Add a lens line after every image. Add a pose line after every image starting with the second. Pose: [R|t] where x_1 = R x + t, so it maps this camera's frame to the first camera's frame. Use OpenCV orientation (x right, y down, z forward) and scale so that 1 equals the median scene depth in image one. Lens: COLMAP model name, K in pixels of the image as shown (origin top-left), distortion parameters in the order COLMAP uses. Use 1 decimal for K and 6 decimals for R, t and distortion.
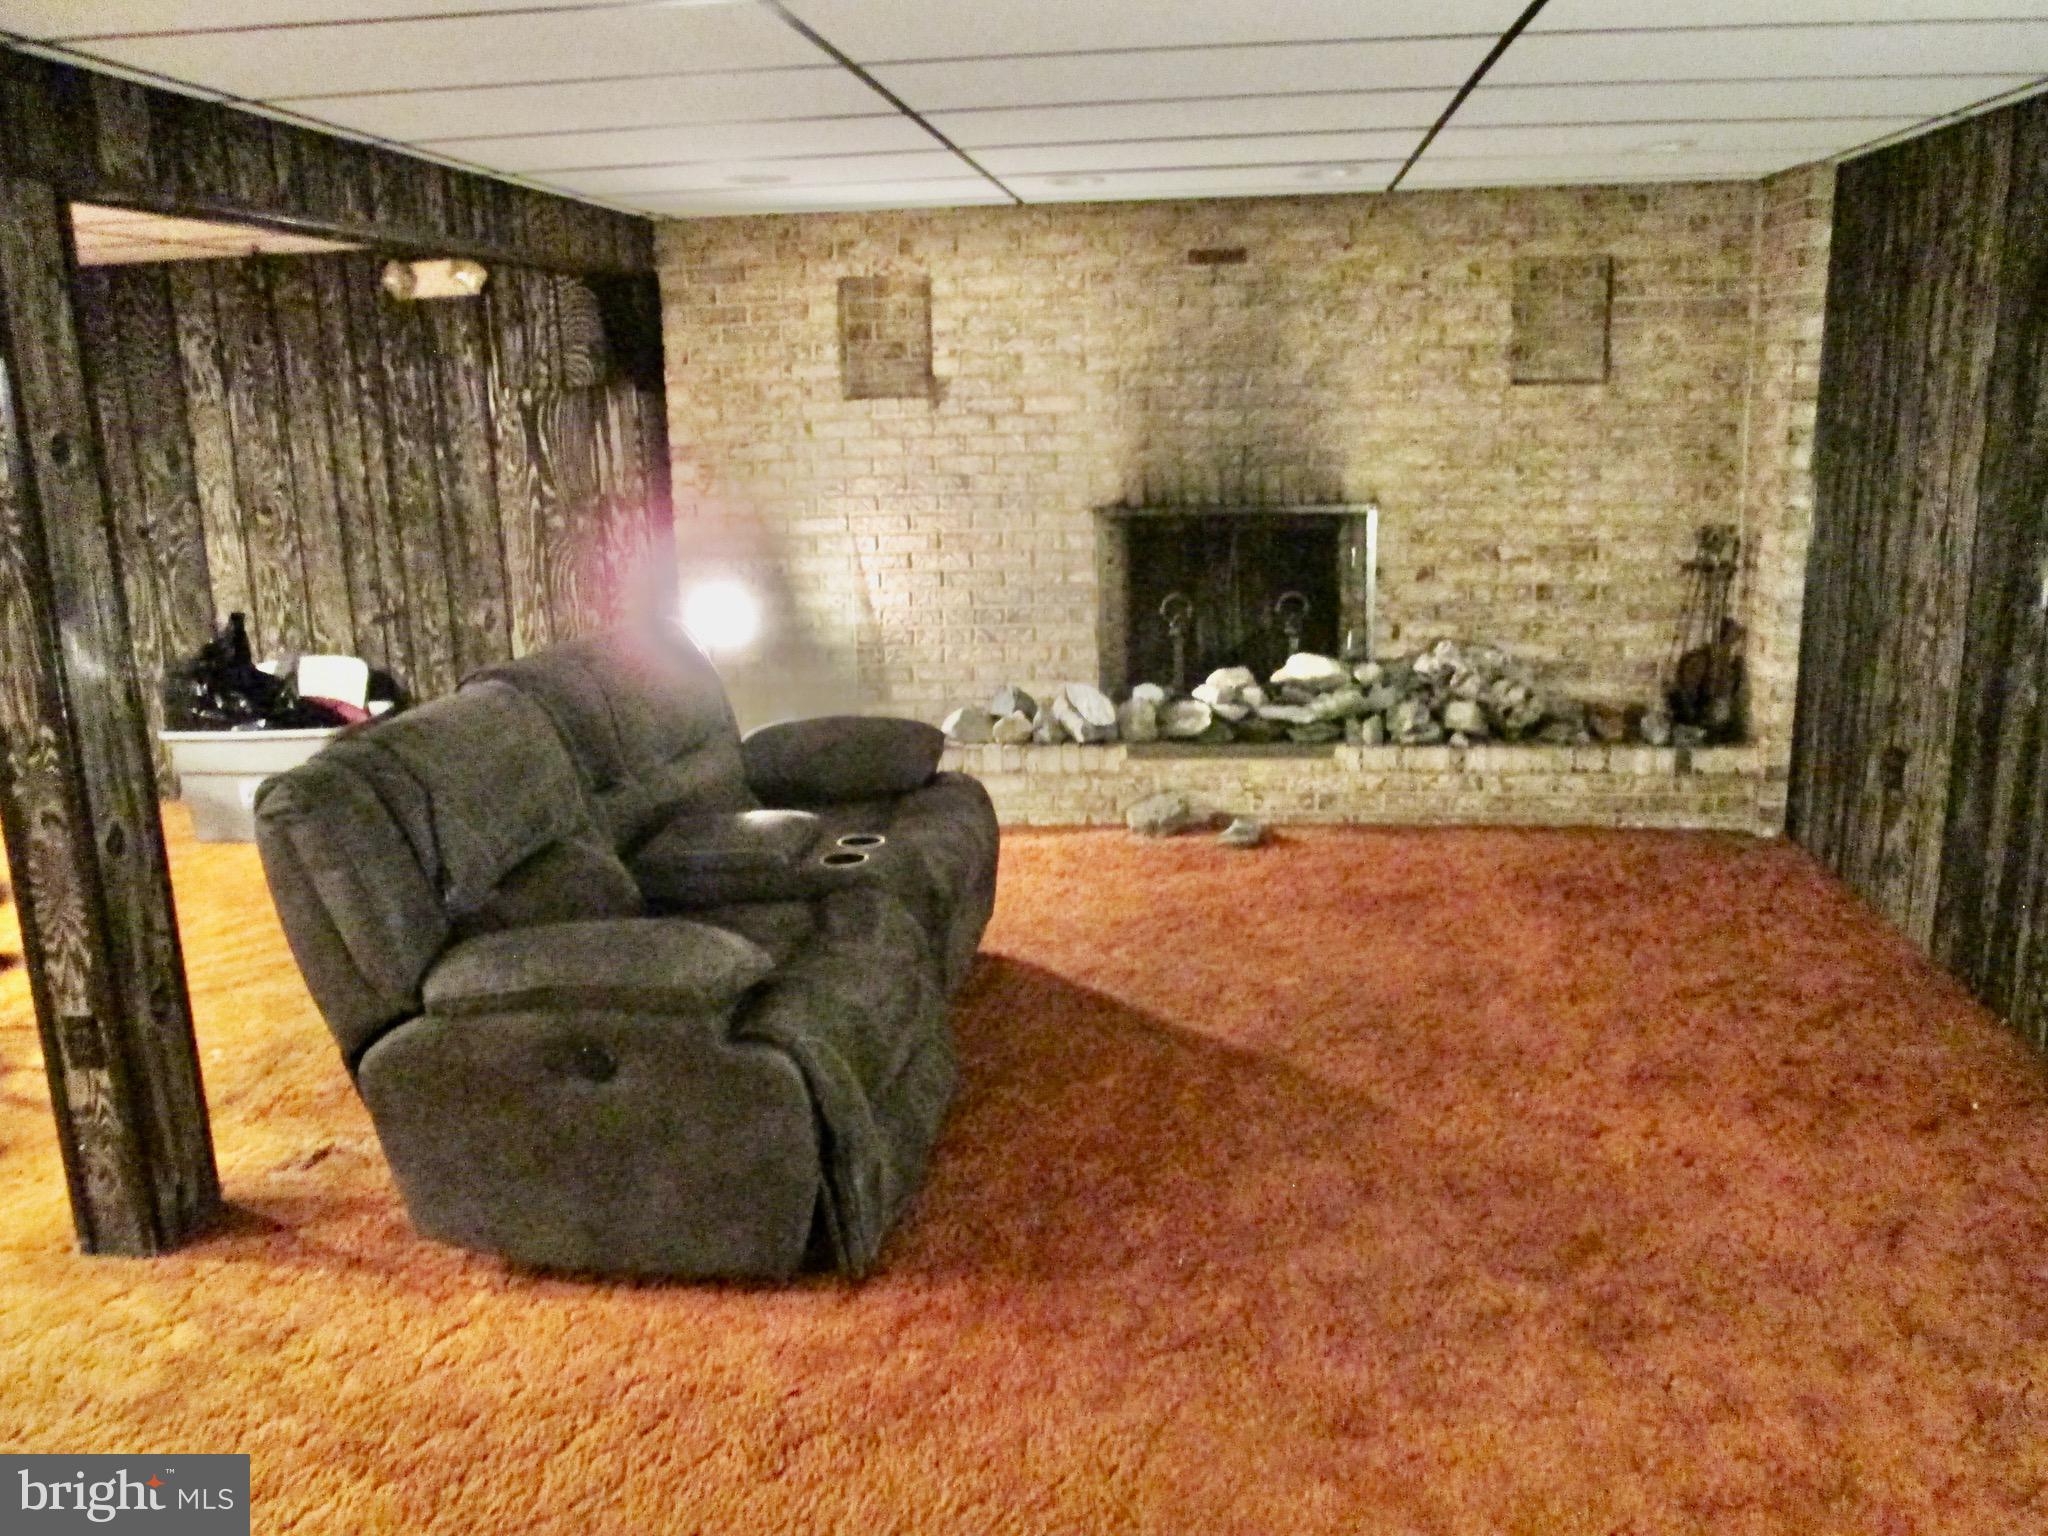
lens RADIAL K [[1718.2, 0, 1118.6], [0, 1718.2, 797.4], [0, 0, 1]] dist [-0.130701, 0.276273]
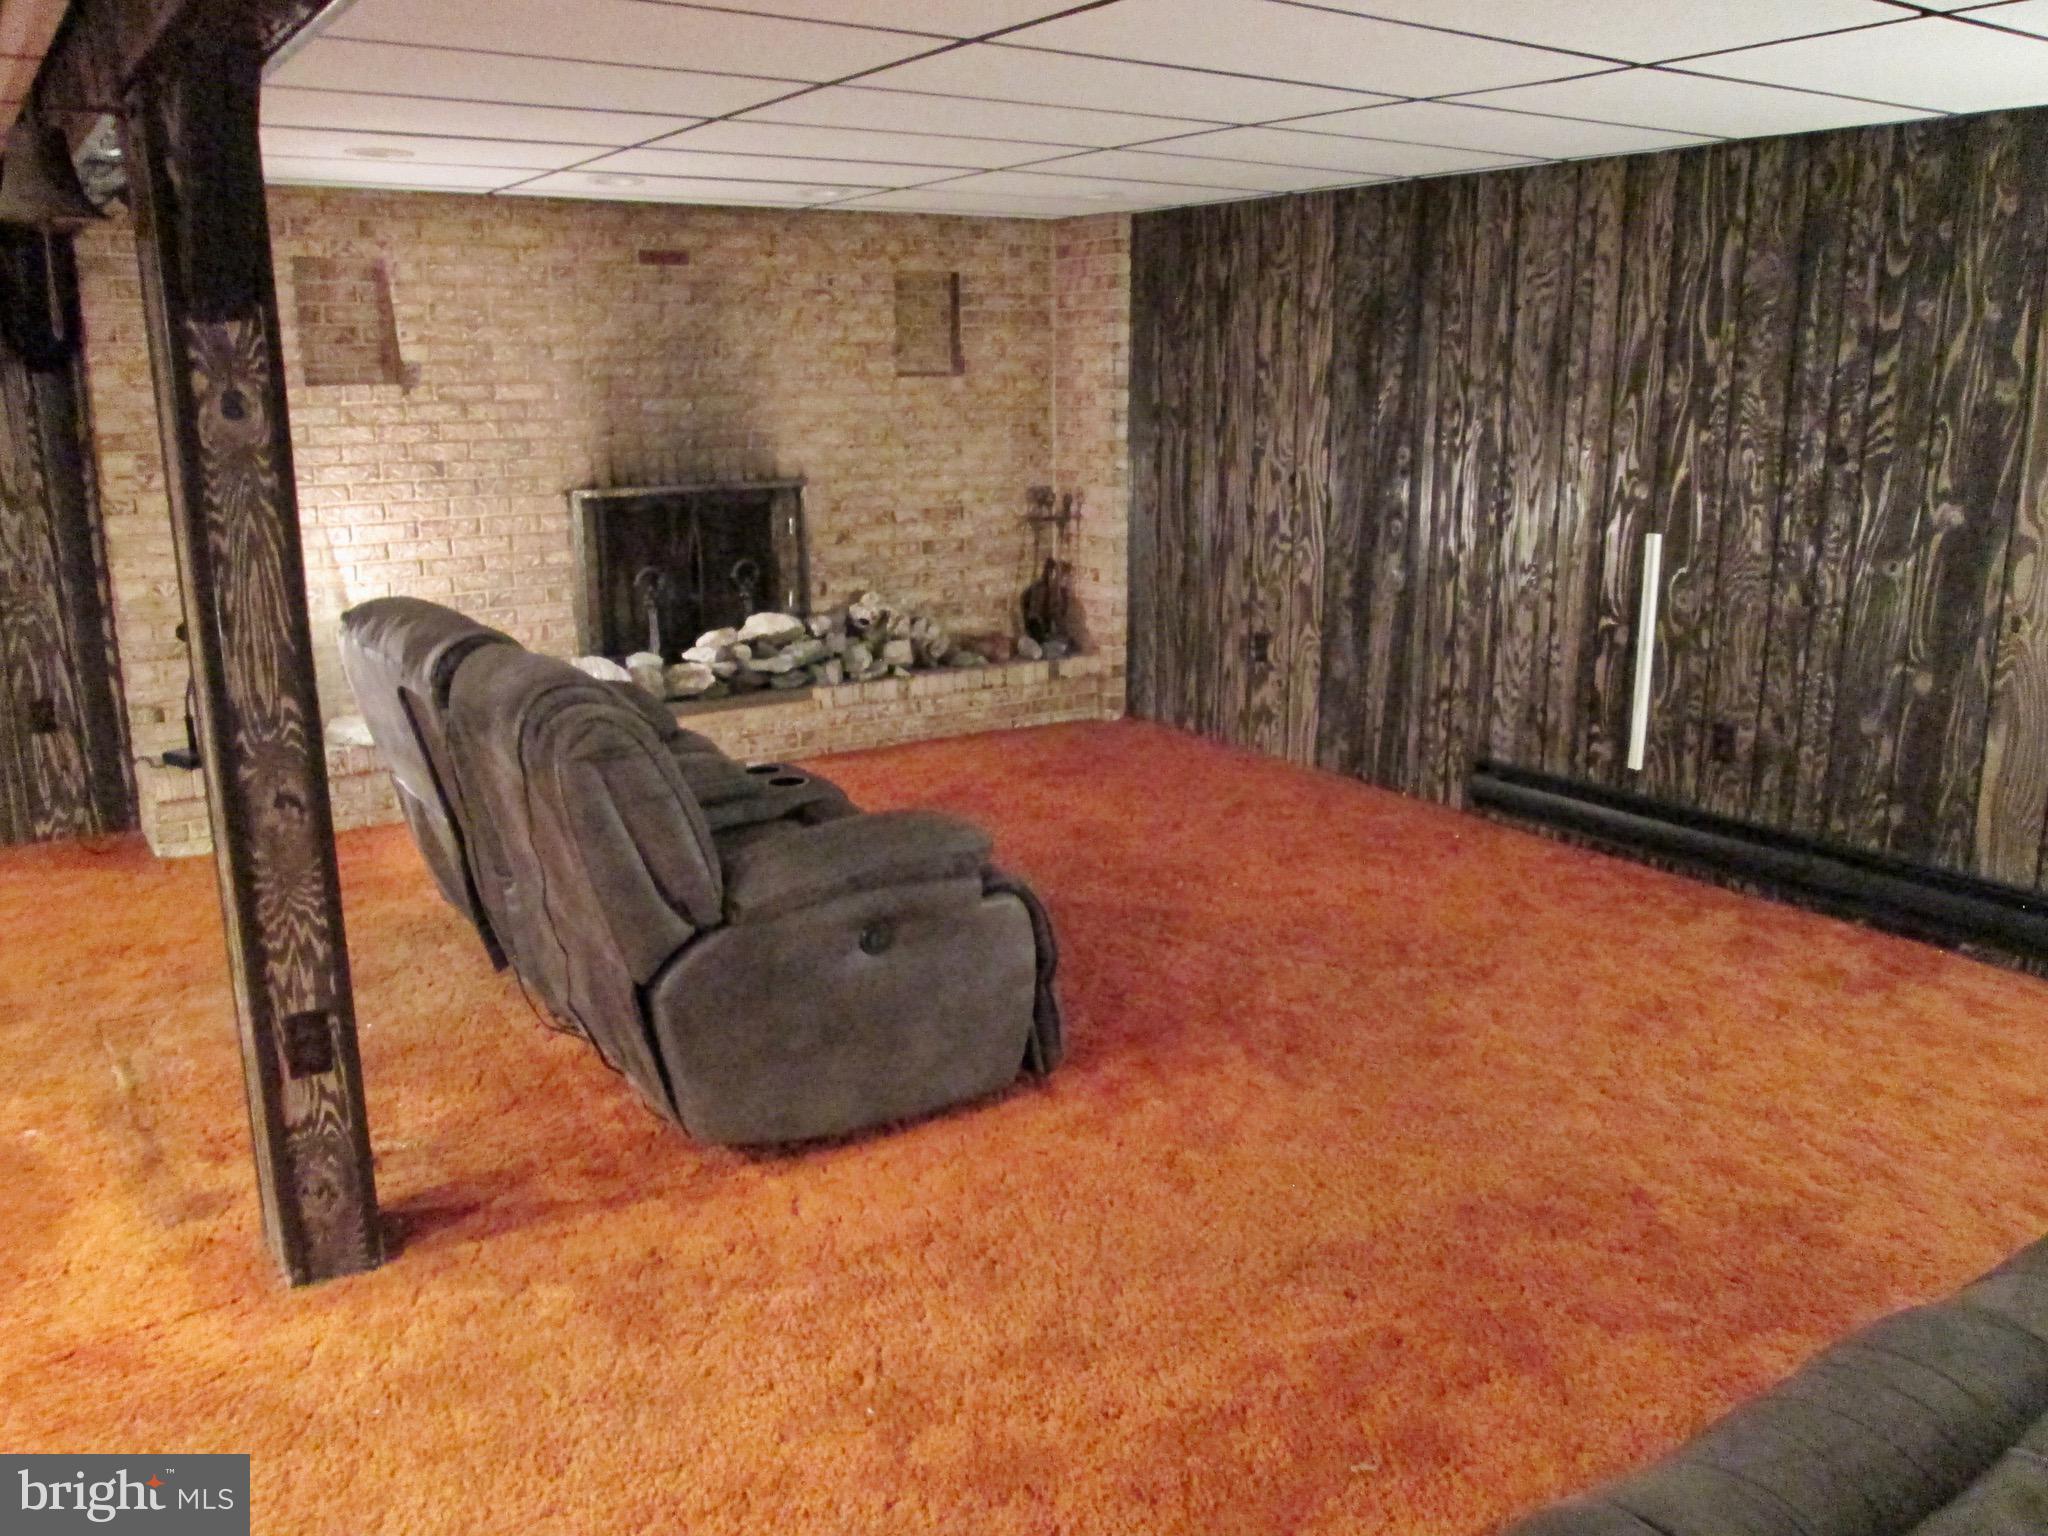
lens RADIAL K [[1688.5, 0, 1024.0], [0, 1688.5, 768.0], [0, 0, 1]] dist [-0.010136, 0.012082]
pose [[0.774036, -0.130901, 0.619462, -0.478186], [0.148877, 0.988591, 0.022877, 0.018545], [-0.615389, 0.074515, 0.784694, 0.023405]]
